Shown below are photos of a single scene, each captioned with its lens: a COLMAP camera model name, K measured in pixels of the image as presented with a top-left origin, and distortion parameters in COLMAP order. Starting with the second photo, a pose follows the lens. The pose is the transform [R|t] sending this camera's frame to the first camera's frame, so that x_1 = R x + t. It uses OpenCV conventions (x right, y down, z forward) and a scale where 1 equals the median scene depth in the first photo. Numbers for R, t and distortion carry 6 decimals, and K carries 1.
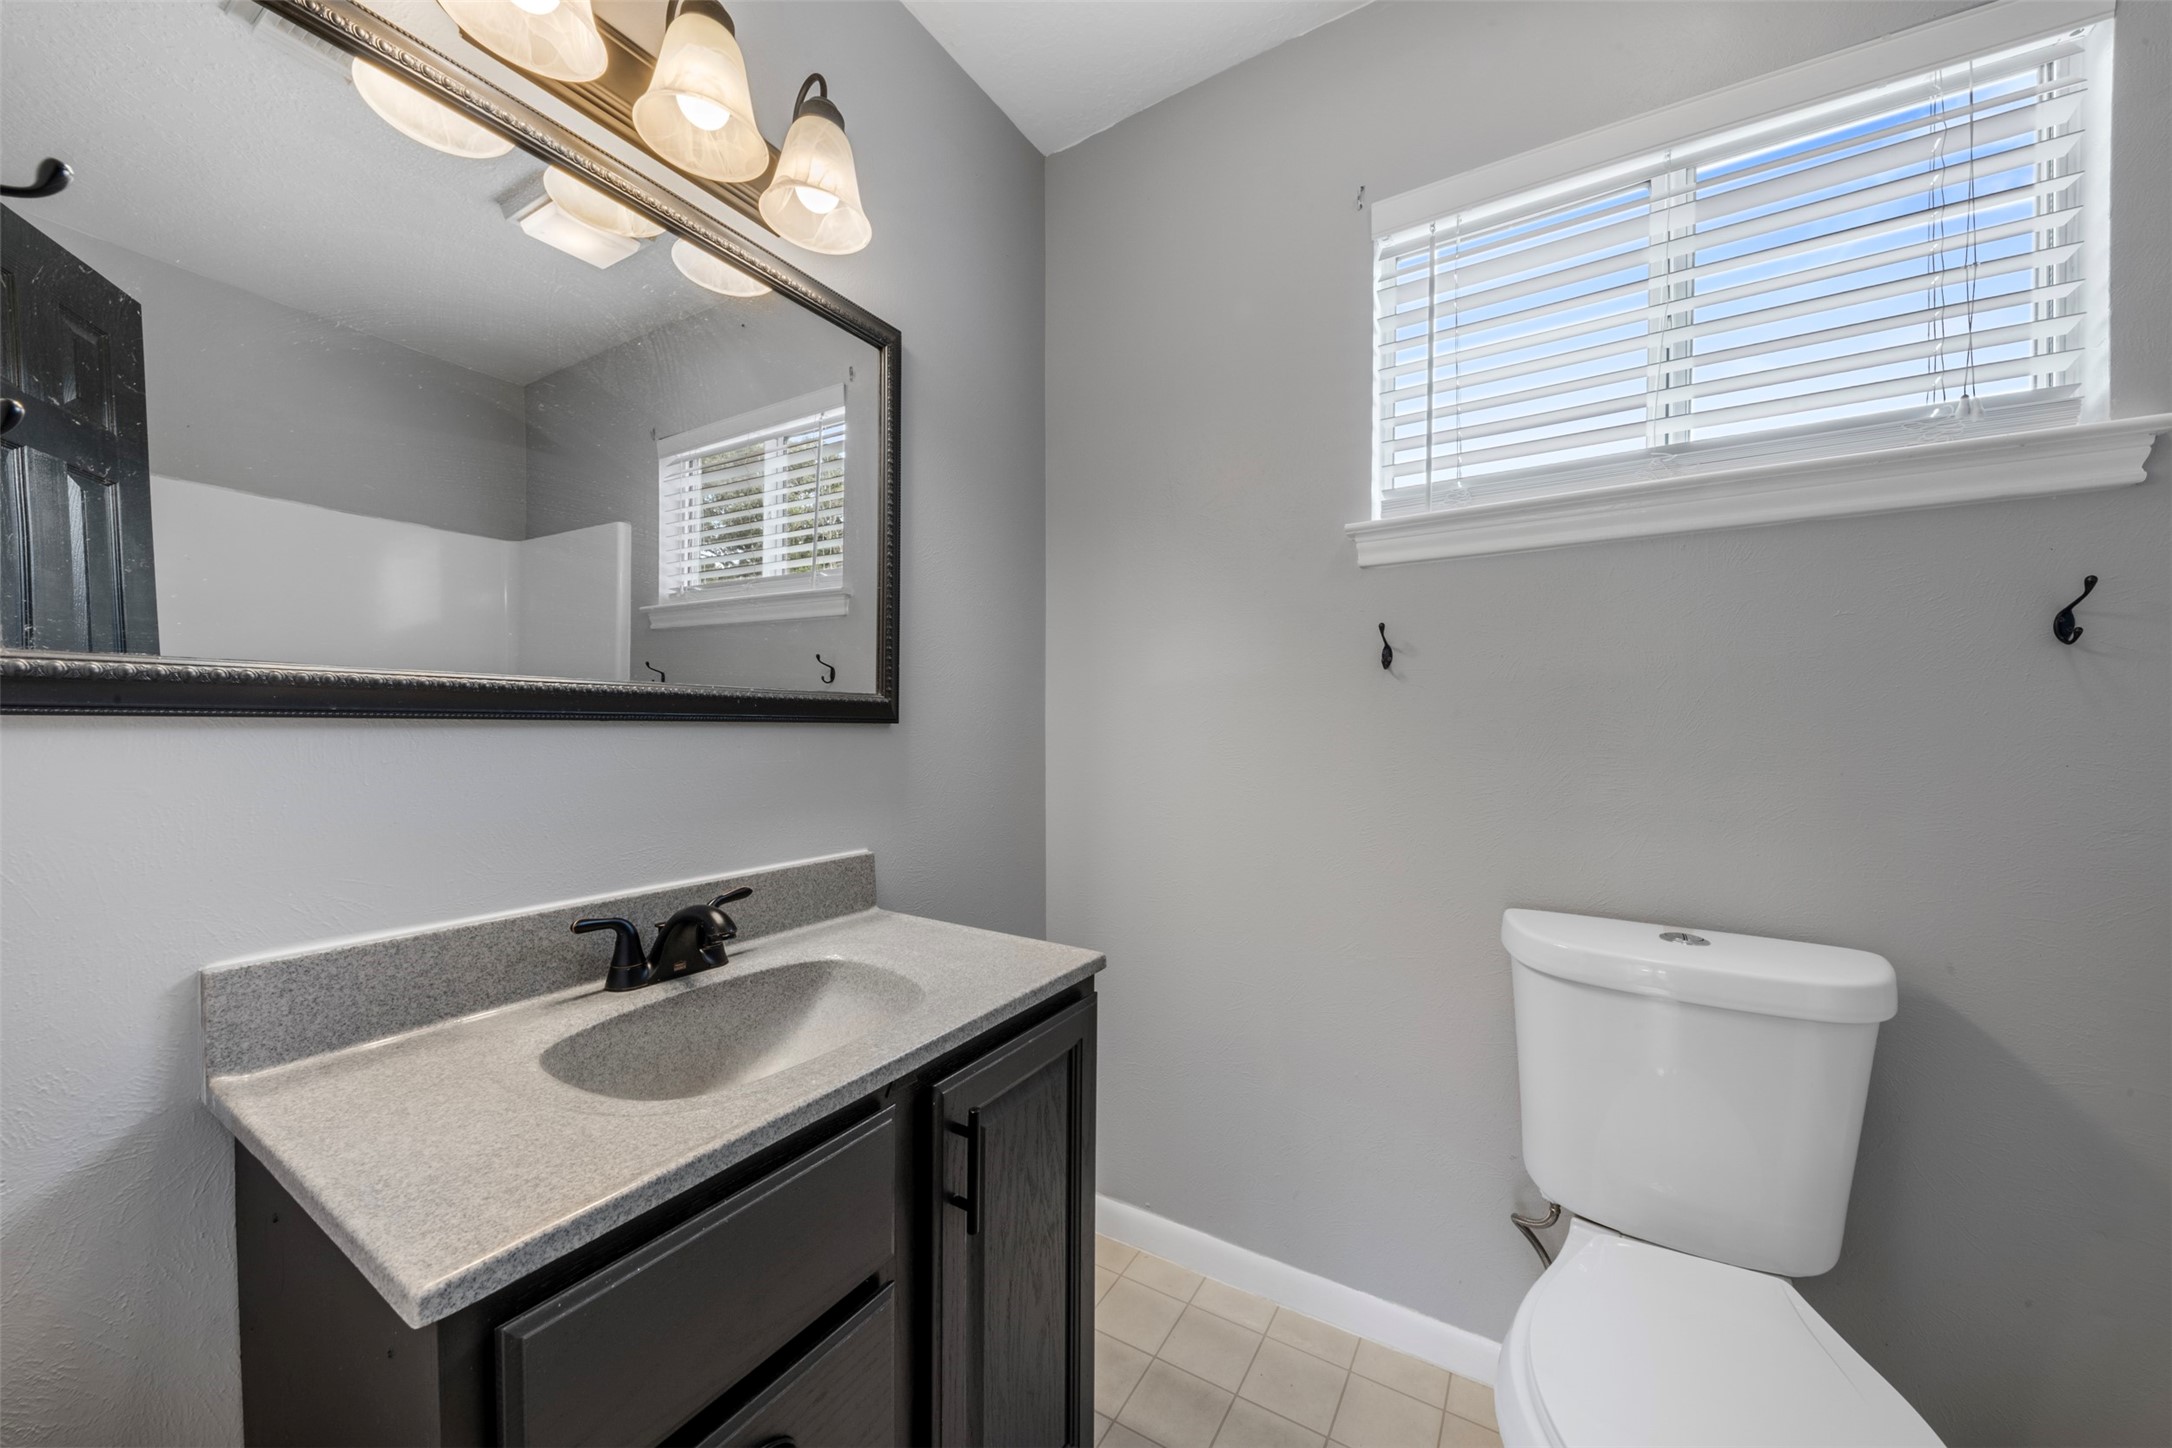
lens RADIAL K [[762.4, 0, 1072.6], [0, 762.4, 739.3], [0, 0, 1]] dist [-0.001028, -0.003165]
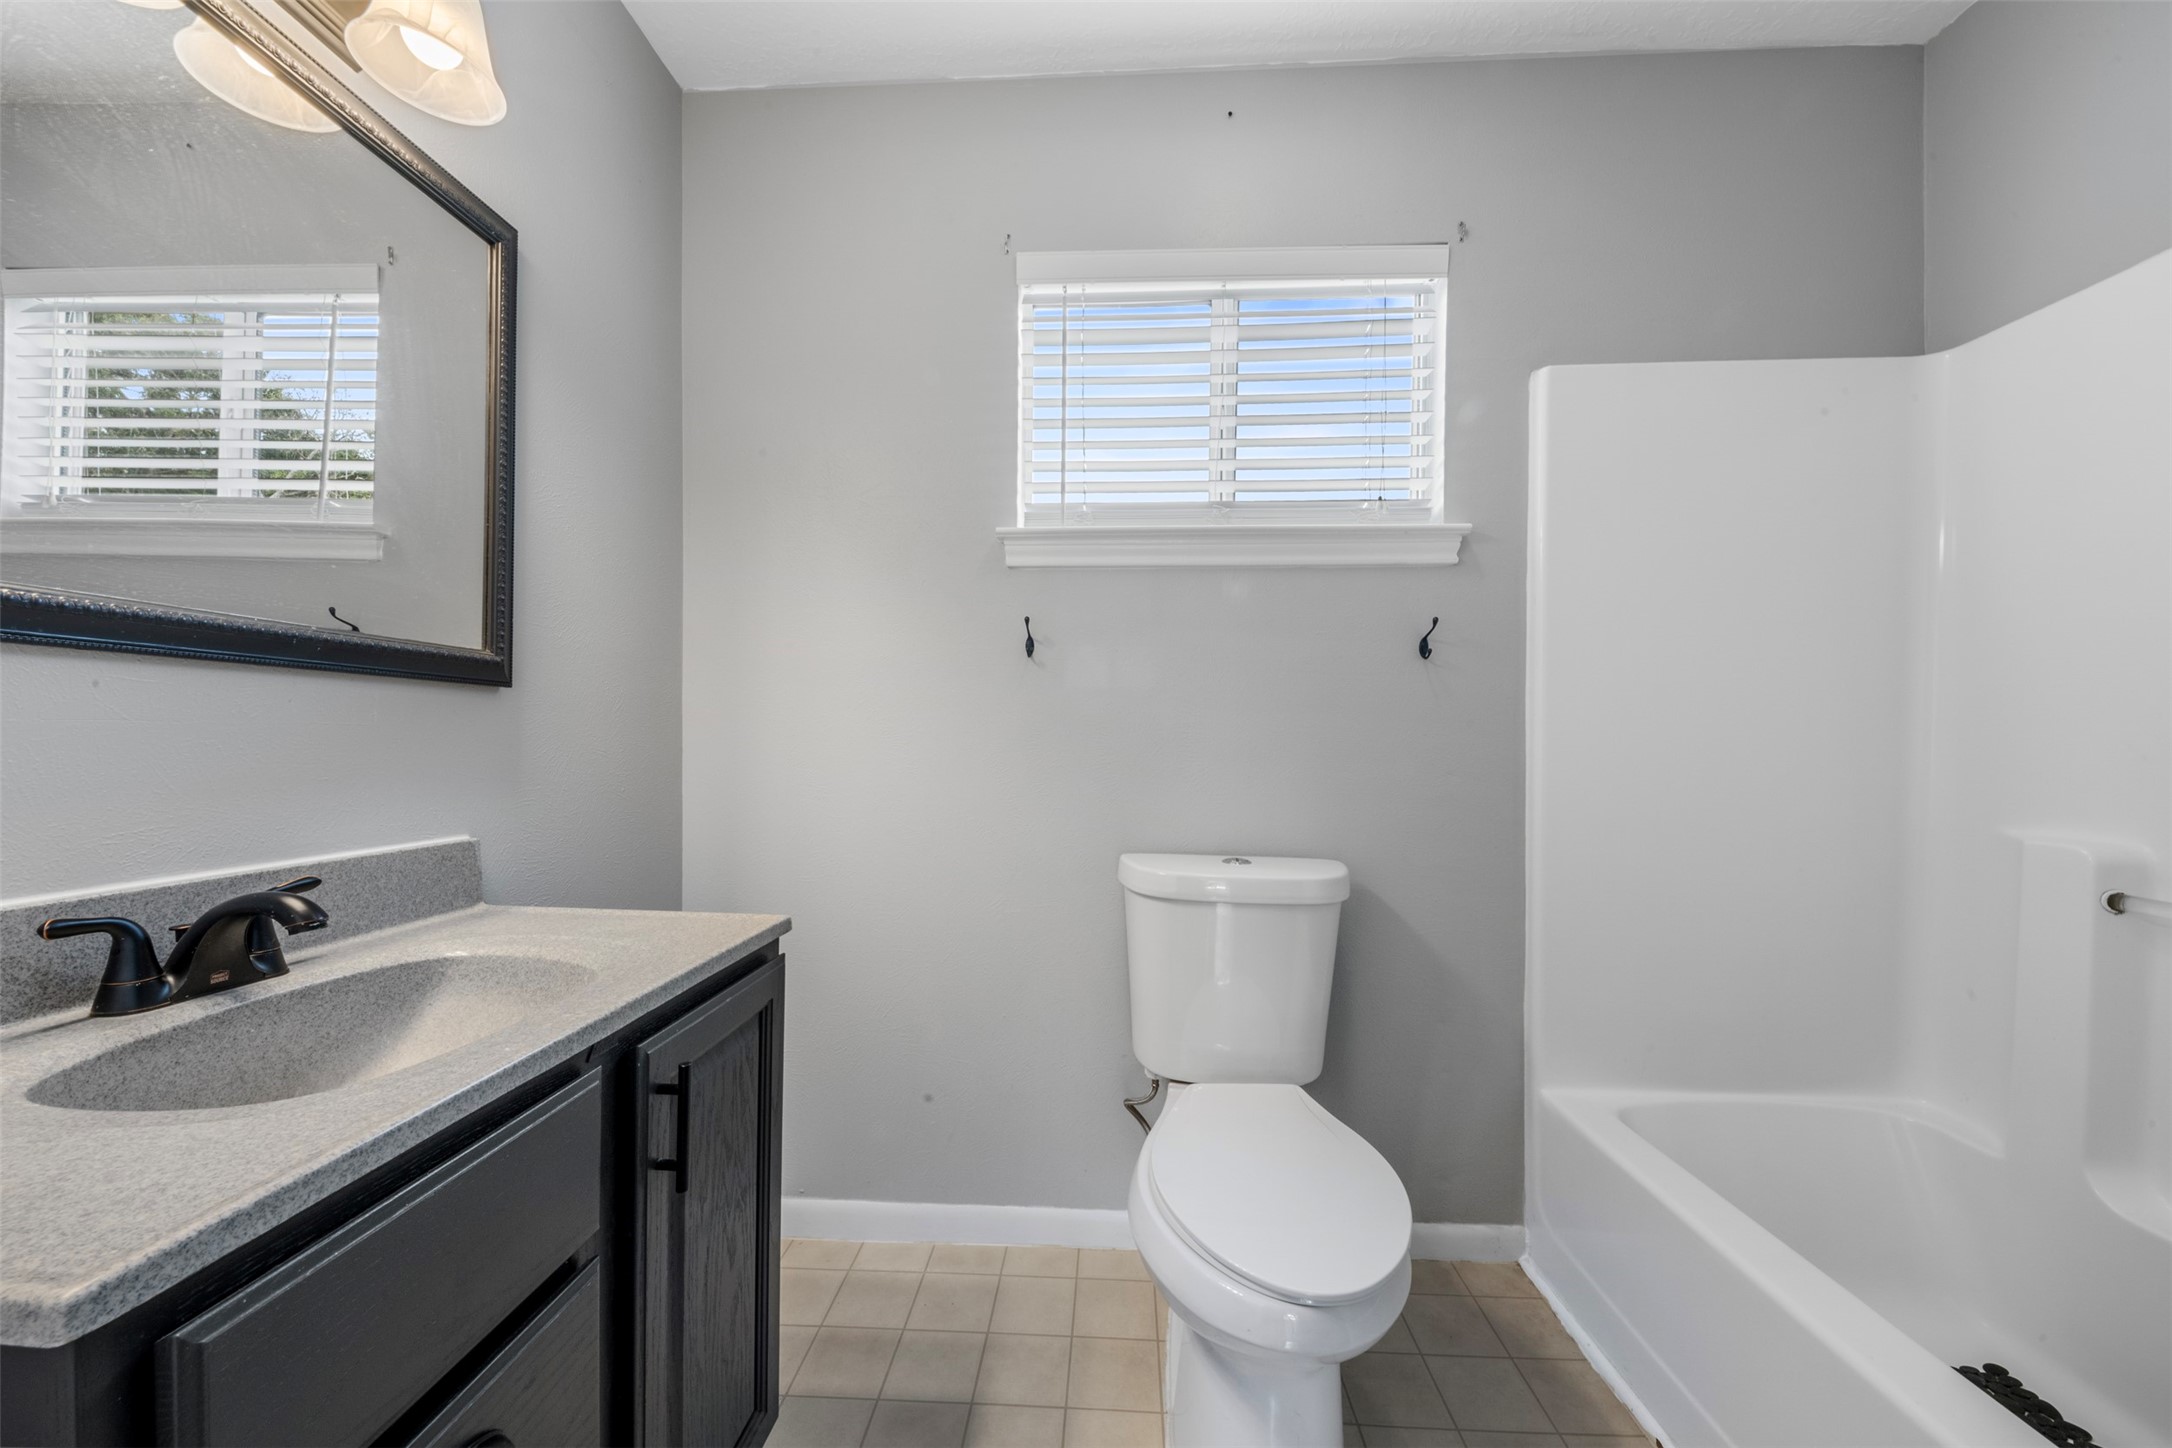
lens RADIAL K [[762.4, 0, 1083.8], [0, 762.4, 734.9], [0, 0, 1]] dist [-0.001028, -0.003165]
pose [[0.873518, 0.006776, 0.486745, -0.098851], [-0.002555, 0.999953, -0.009336, 0.045782], [-0.486785, 0.006911, 0.873494, -0.062858]]
